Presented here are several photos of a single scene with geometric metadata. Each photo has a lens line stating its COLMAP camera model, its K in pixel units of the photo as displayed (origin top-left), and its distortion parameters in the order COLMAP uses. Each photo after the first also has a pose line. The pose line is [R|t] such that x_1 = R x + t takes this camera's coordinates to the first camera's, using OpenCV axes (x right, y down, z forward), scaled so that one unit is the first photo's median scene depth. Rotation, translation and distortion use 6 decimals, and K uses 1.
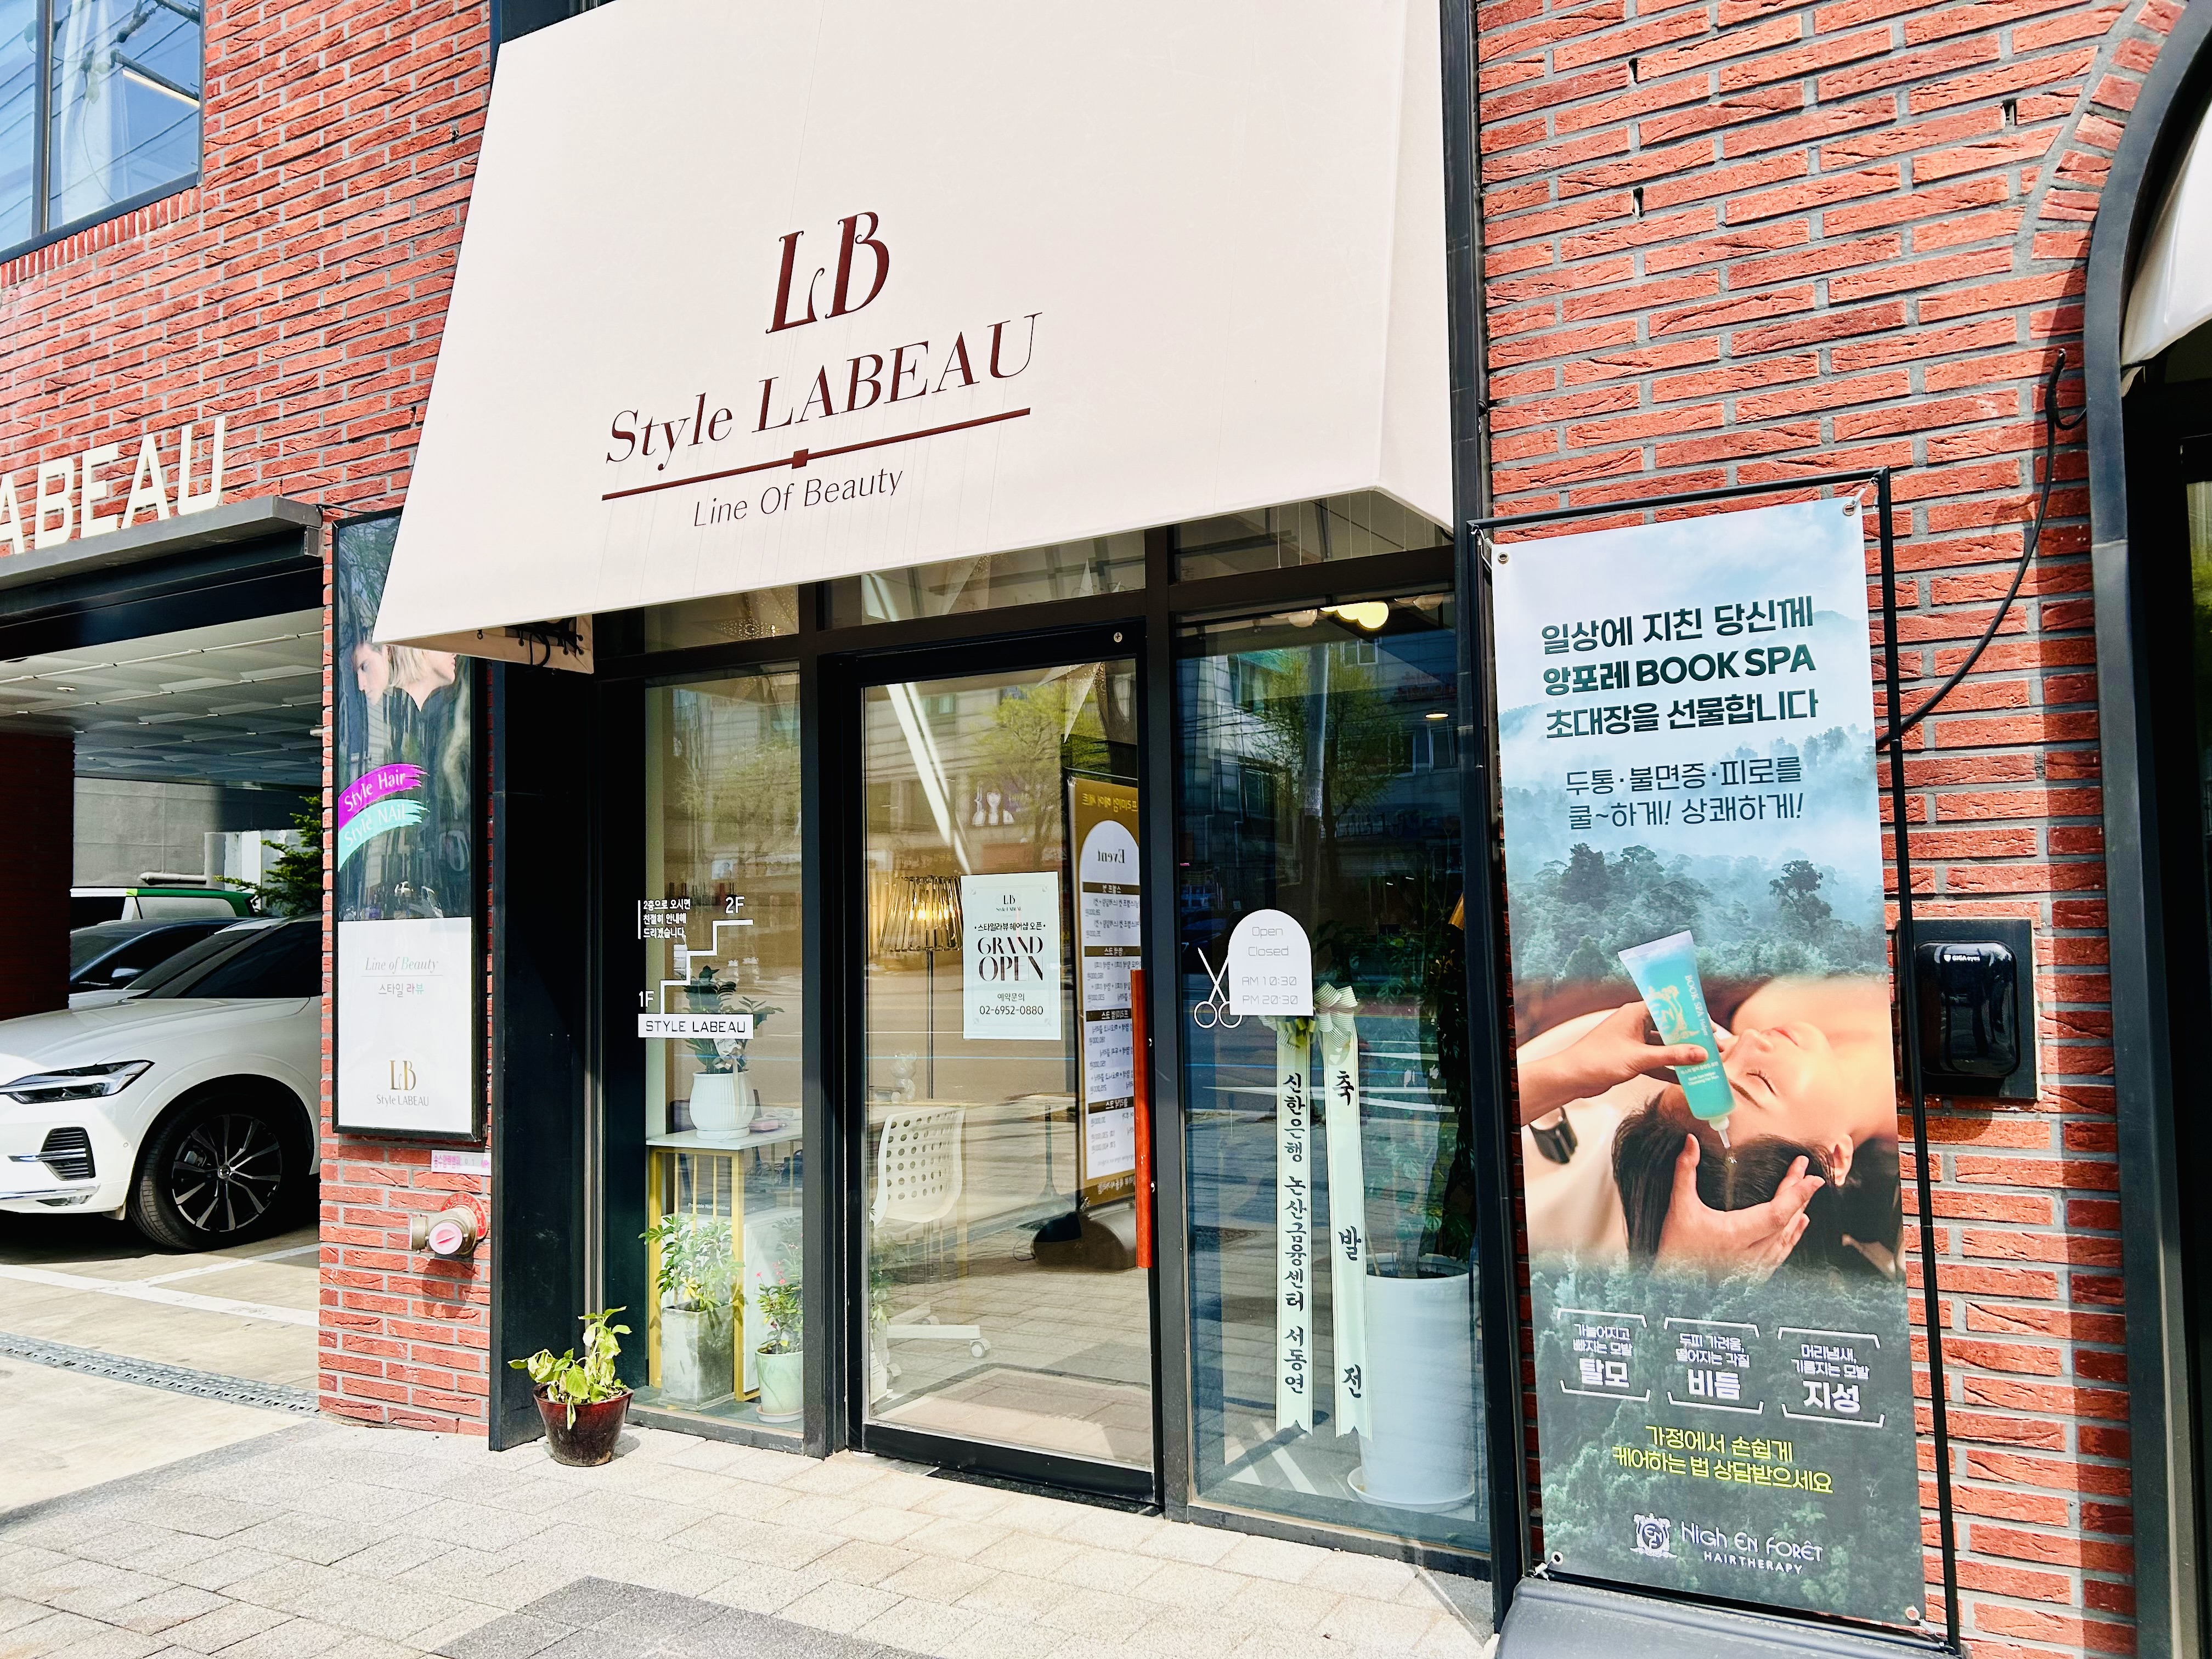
lens RADIAL K [[1676.8, 0, 1104.6], [0, 1676.8, 842.6], [0, 0, 1]] dist [0.049590, -0.057120]
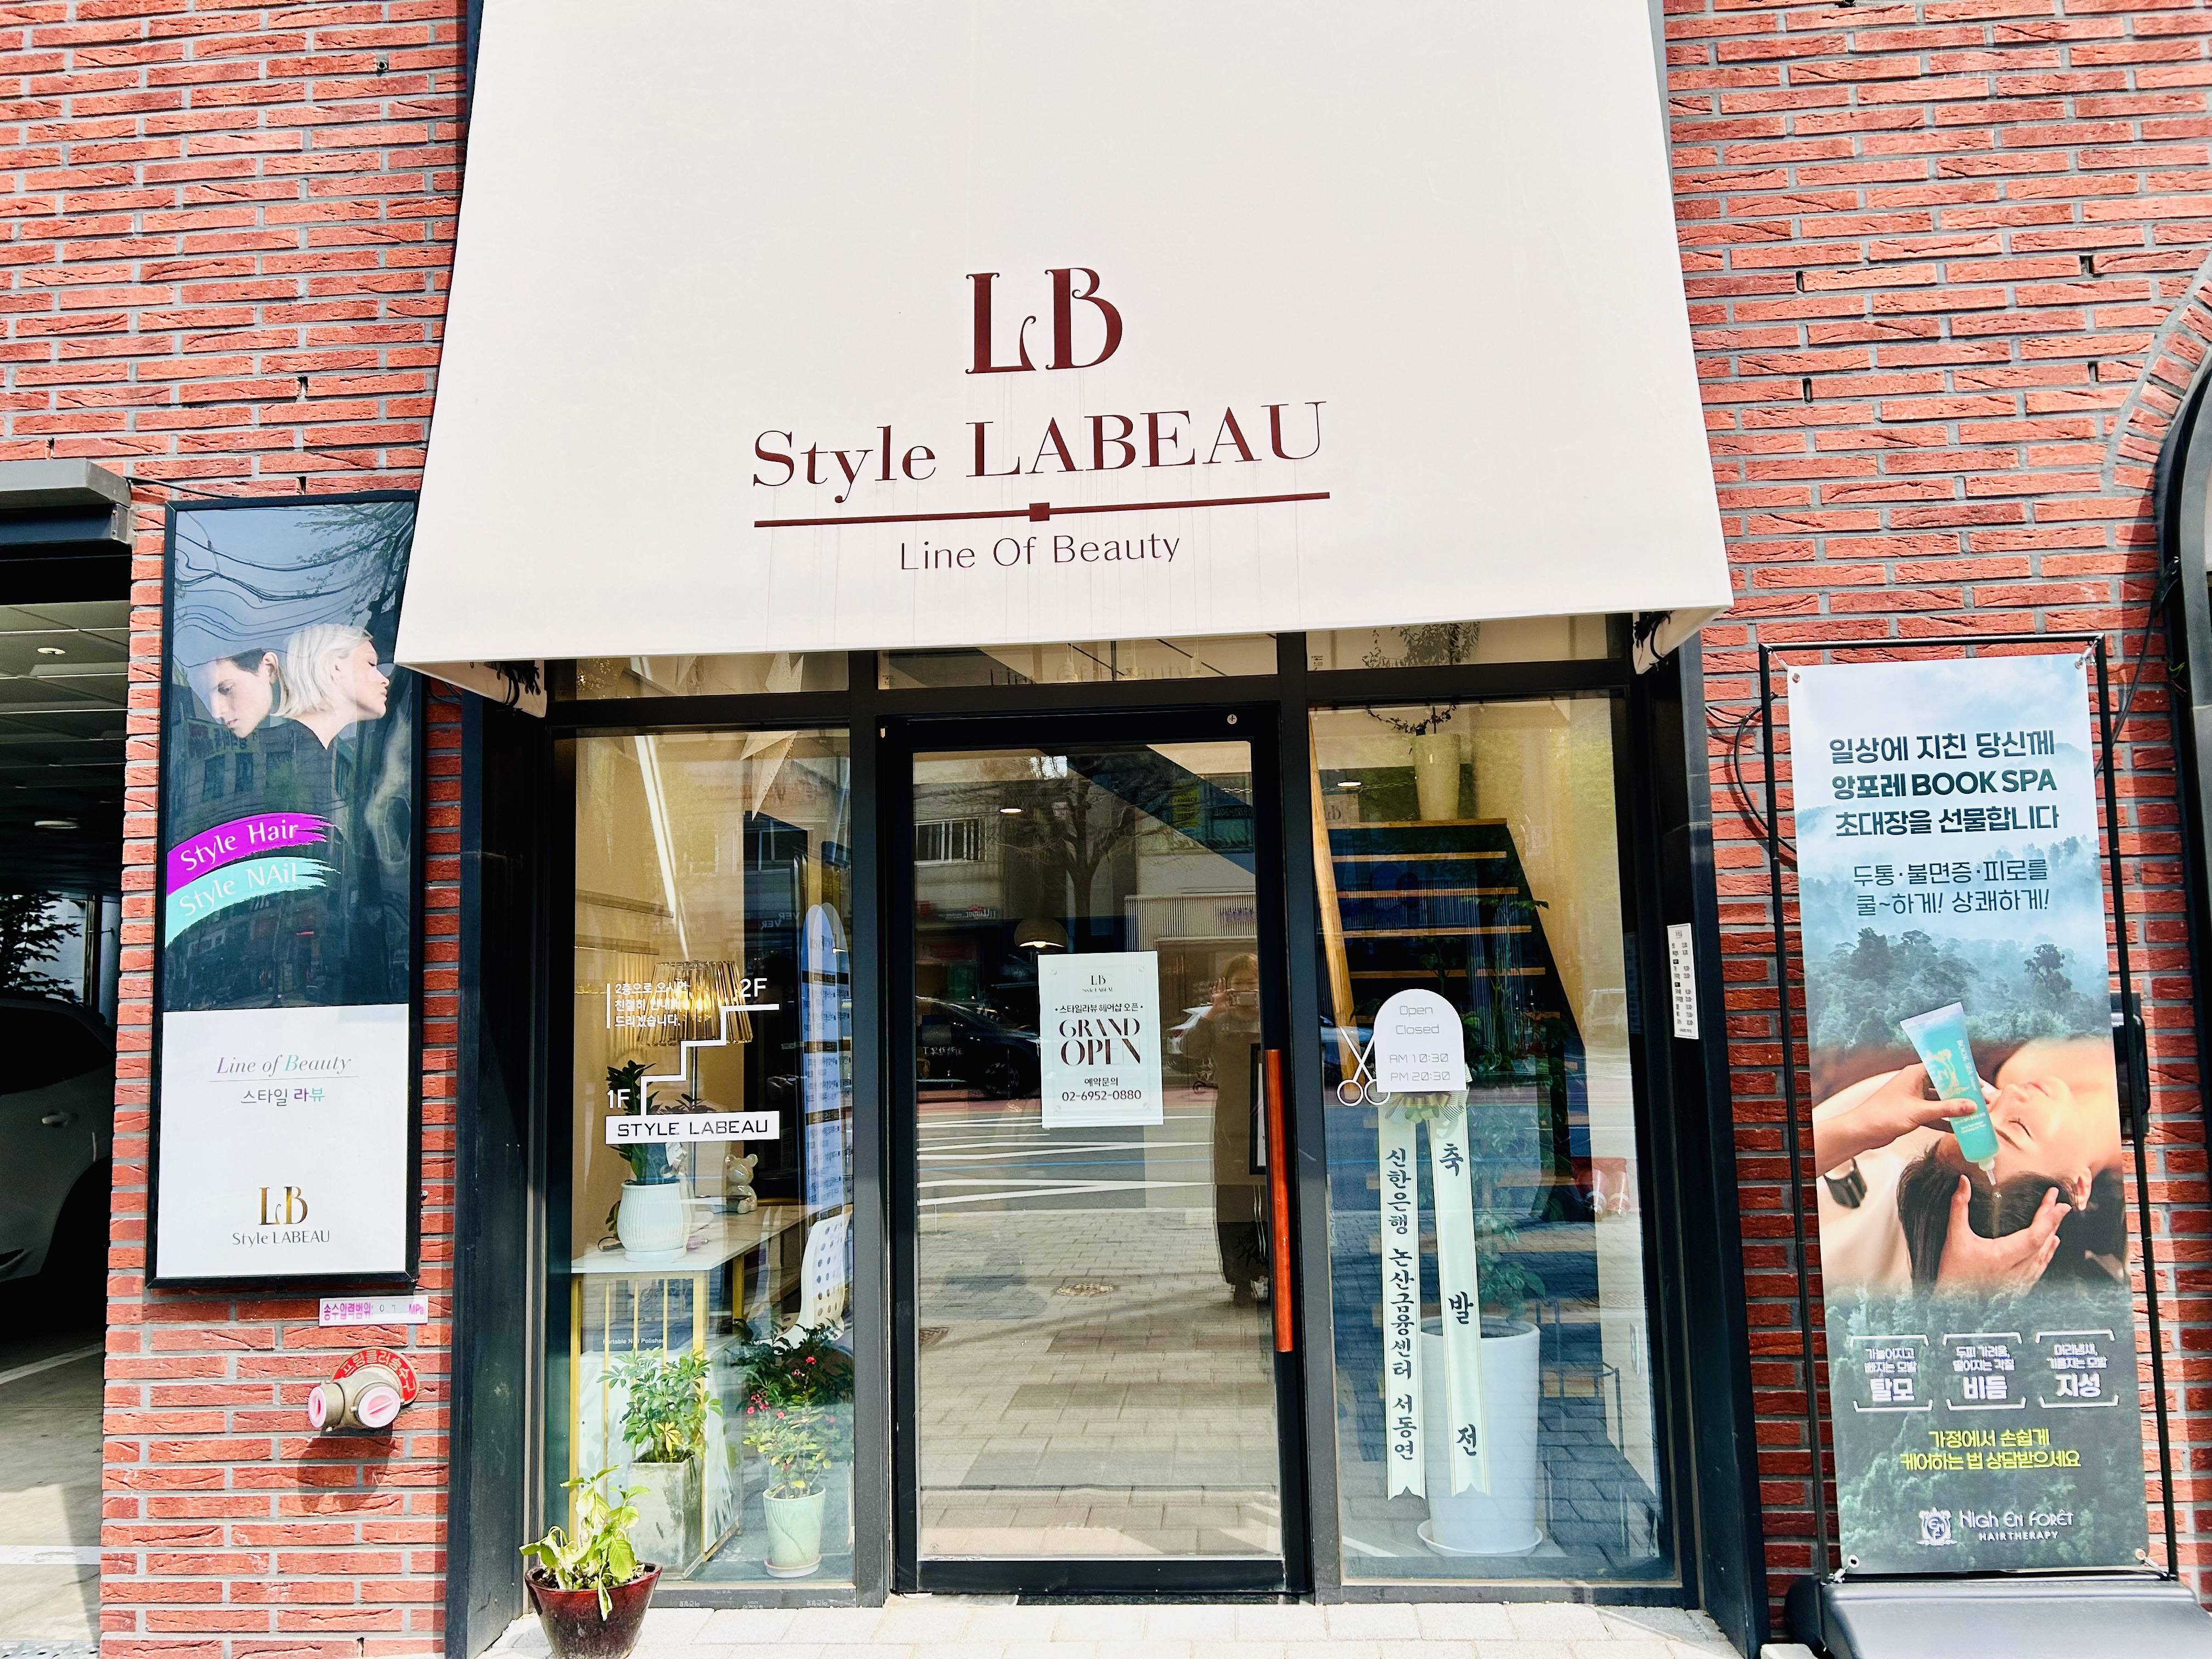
lens RADIAL K [[1676.8, 0, 1109.8], [0, 1676.8, 839.8], [0, 0, 1]] dist [0.049590, -0.057120]
pose [[0.896995, 0.037584, 0.440441, -0.568964], [-0.012136, 0.998097, -0.060454, 0.013423], [-0.441875, 0.048882, 0.895744, 0.149277]]
